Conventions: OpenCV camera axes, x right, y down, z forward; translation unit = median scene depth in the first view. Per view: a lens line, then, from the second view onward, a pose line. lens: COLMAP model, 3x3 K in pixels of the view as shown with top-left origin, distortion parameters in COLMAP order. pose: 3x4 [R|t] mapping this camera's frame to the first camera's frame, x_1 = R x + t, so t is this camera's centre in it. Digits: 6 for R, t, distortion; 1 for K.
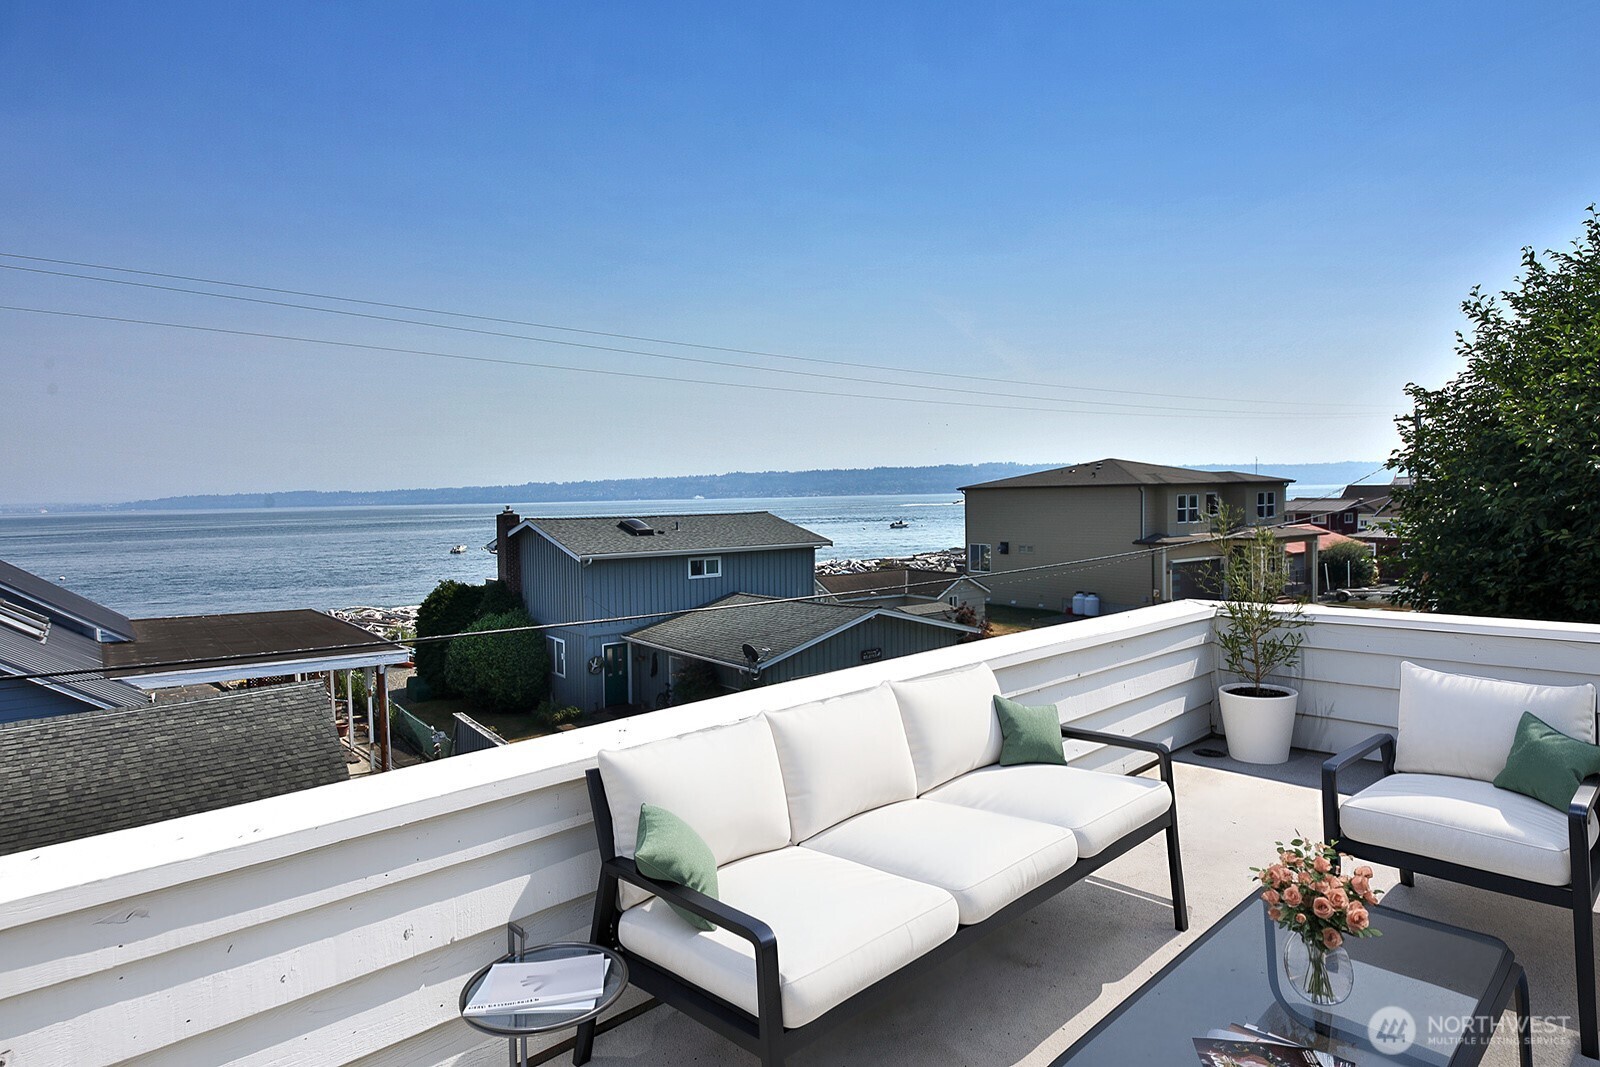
lens RADIAL K [[884.9, 0, 797.1], [0, 884.9, 528.0], [0, 0, 1]] dist [-0.004043, -0.002163]
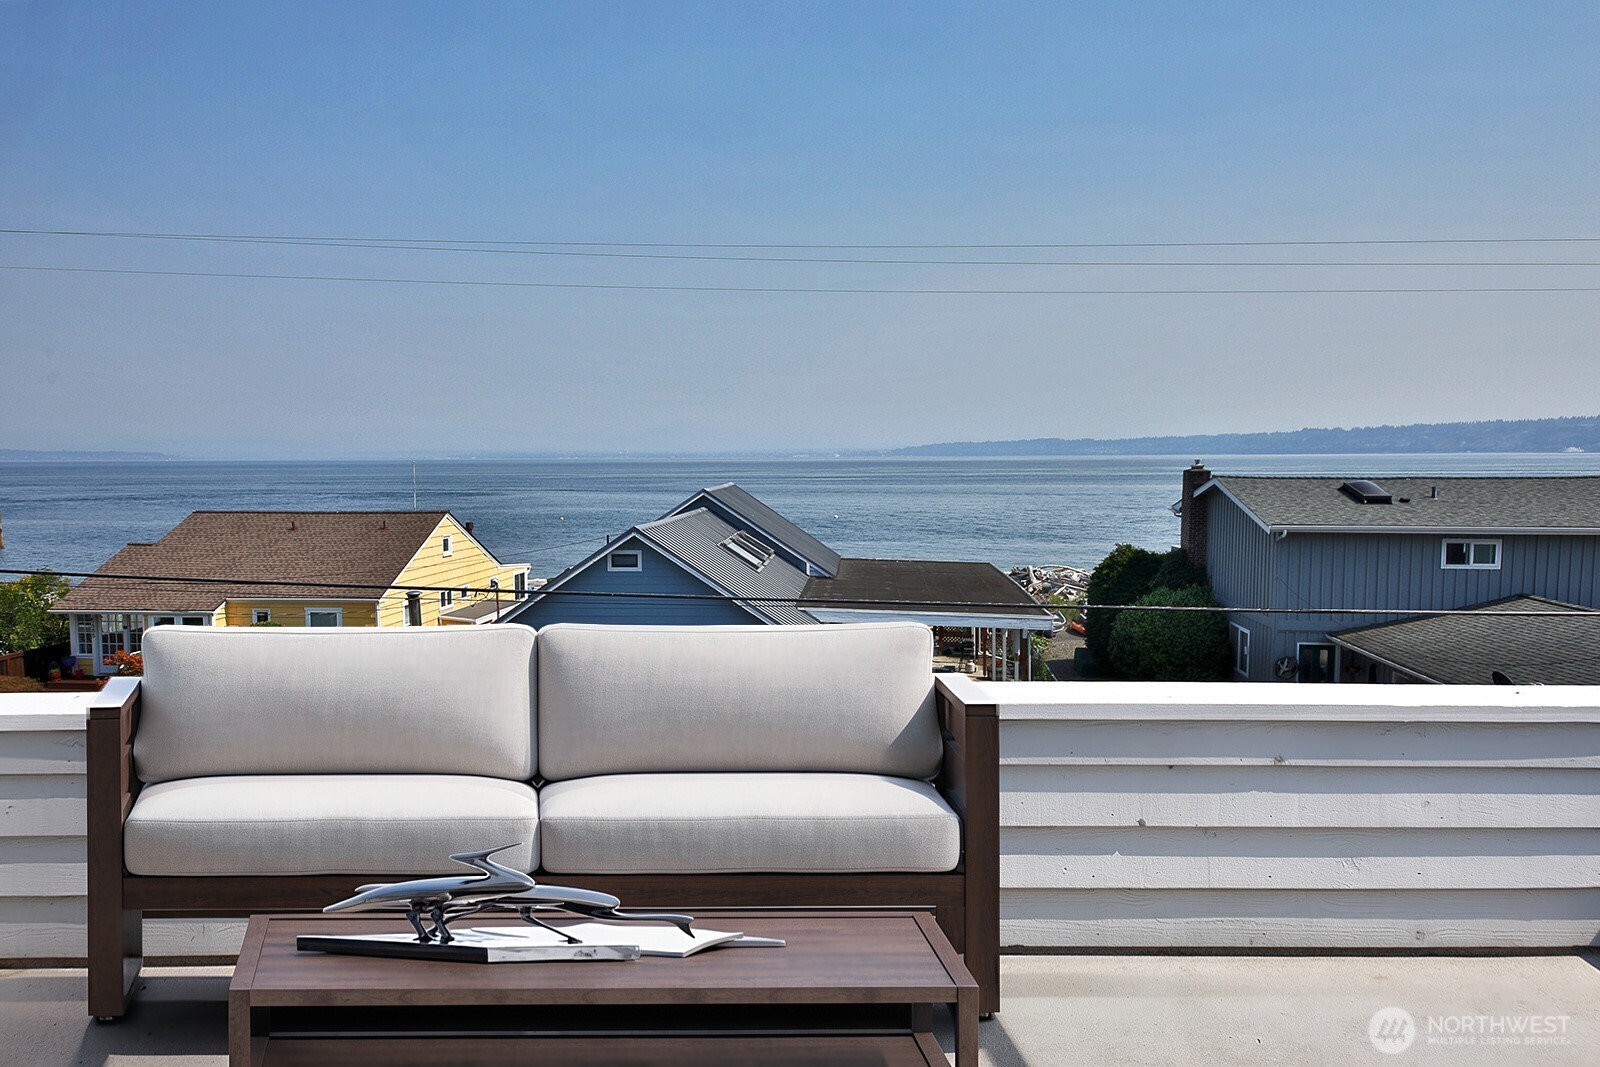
lens RADIAL K [[1050.1, 0, 799.3], [0, 1050.1, 535.7], [0, 0, 1]] dist [0.036924, -0.000740]
pose [[0.709127, 0.070490, -0.701549, 0.106625], [-0.034559, 0.997269, 0.065271, -0.005902], [0.704234, -0.022041, 0.709626, 0.039986]]
